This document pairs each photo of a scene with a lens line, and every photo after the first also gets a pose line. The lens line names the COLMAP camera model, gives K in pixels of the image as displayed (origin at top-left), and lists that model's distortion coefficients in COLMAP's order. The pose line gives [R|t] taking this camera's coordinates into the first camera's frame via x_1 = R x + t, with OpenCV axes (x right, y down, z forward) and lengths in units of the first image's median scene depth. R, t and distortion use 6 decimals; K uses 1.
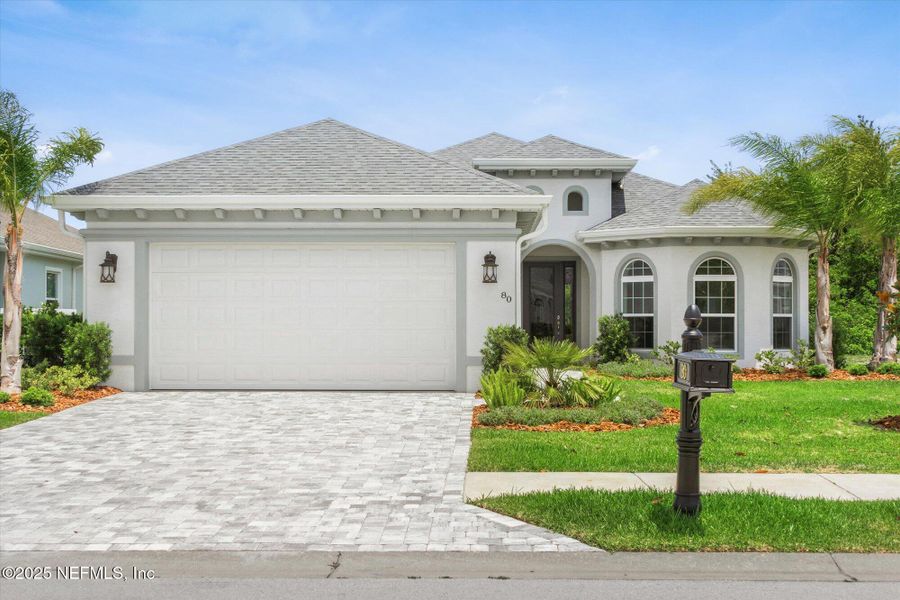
lens RADIAL K [[1182.0, 0, 447.8], [0, 1182.0, 299.4], [0, 0, 1]] dist [-0.001844, 0.000000]
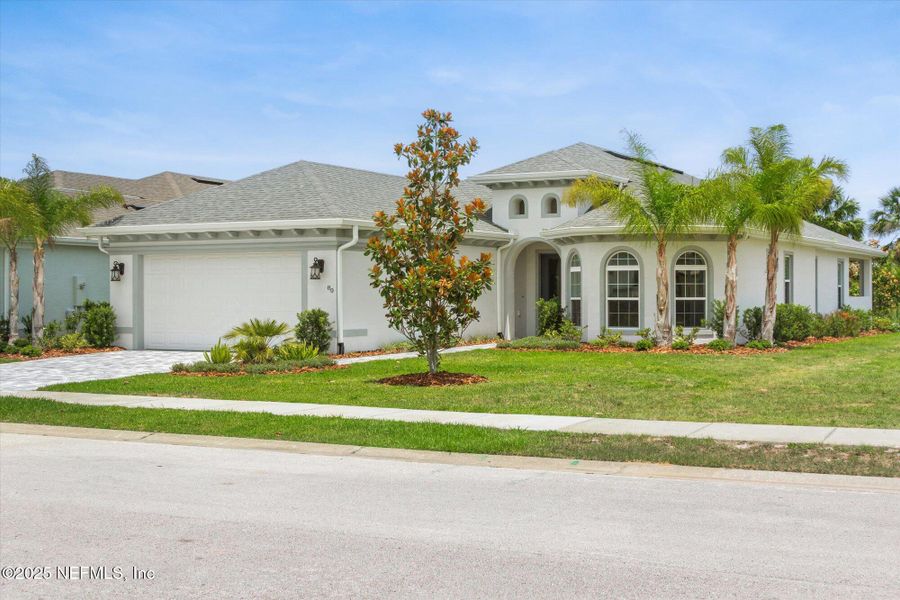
lens RADIAL K [[1182.0, 0, 451.0], [0, 1182.0, 298.2], [0, 0, 1]] dist [-0.001844, 0.000000]
pose [[0.891059, -0.002576, -0.453879, 0.619585], [0.011736, 0.999780, 0.017368, -0.010432], [0.453735, -0.020802, 0.890894, -0.153391]]
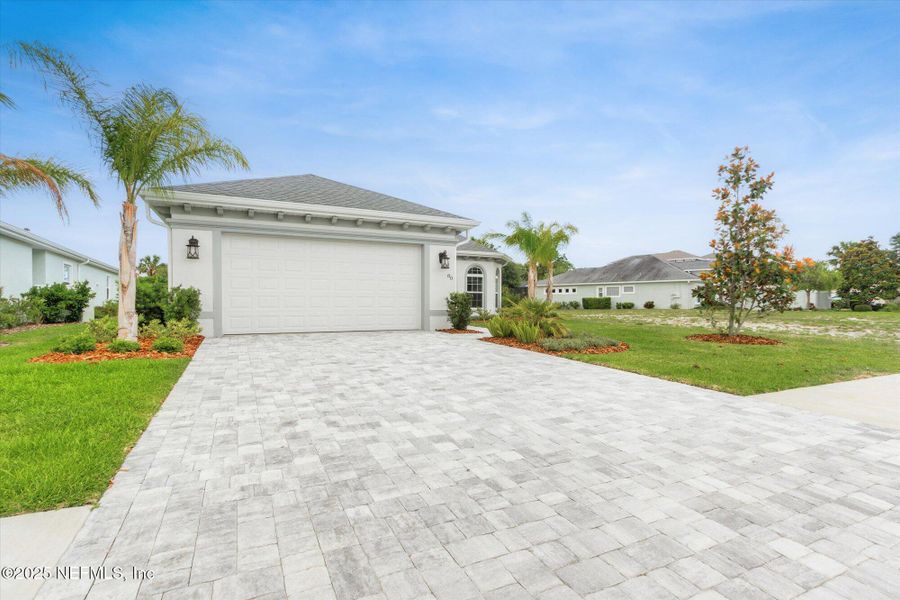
lens RADIAL K [[432.2, 0, 438.8], [0, 432.2, 299.7], [0, 0, 1]] dist [0.004906, -0.000732]
pose [[0.894137, 0.002747, 0.447786, -0.192697], [-0.007651, 0.999929, 0.009143, 0.020037], [-0.447729, -0.011601, 0.894094, 0.315837]]
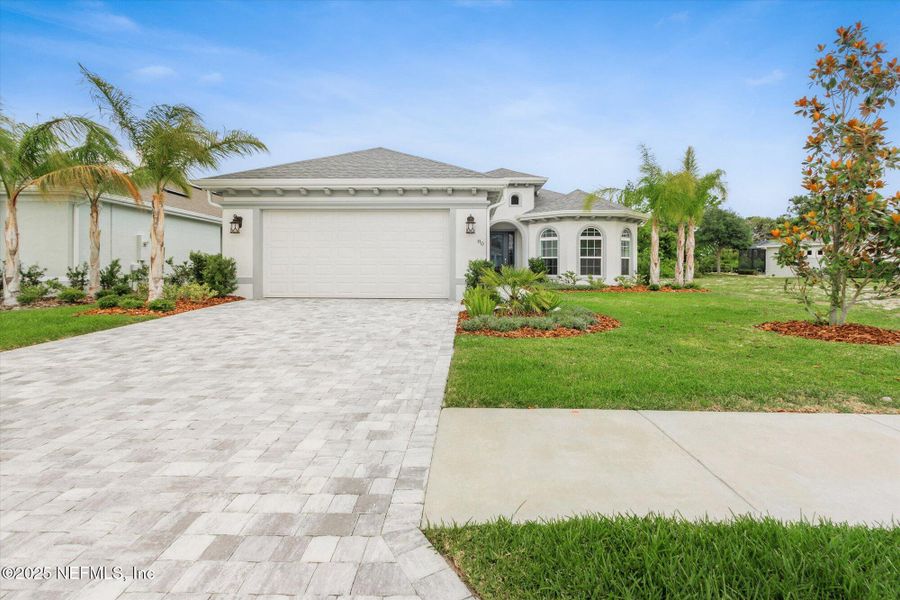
lens RADIAL K [[451.9, 0, 453.6], [0, 451.9, 262.3], [0, 0, 1]] dist [0.005002, -0.000796]
pose [[0.999993, 0.000450, -0.003640, 0.010715], [-0.000424, 0.999975, 0.007045, 0.015898], [0.003643, -0.007043, 0.999969, 0.282231]]
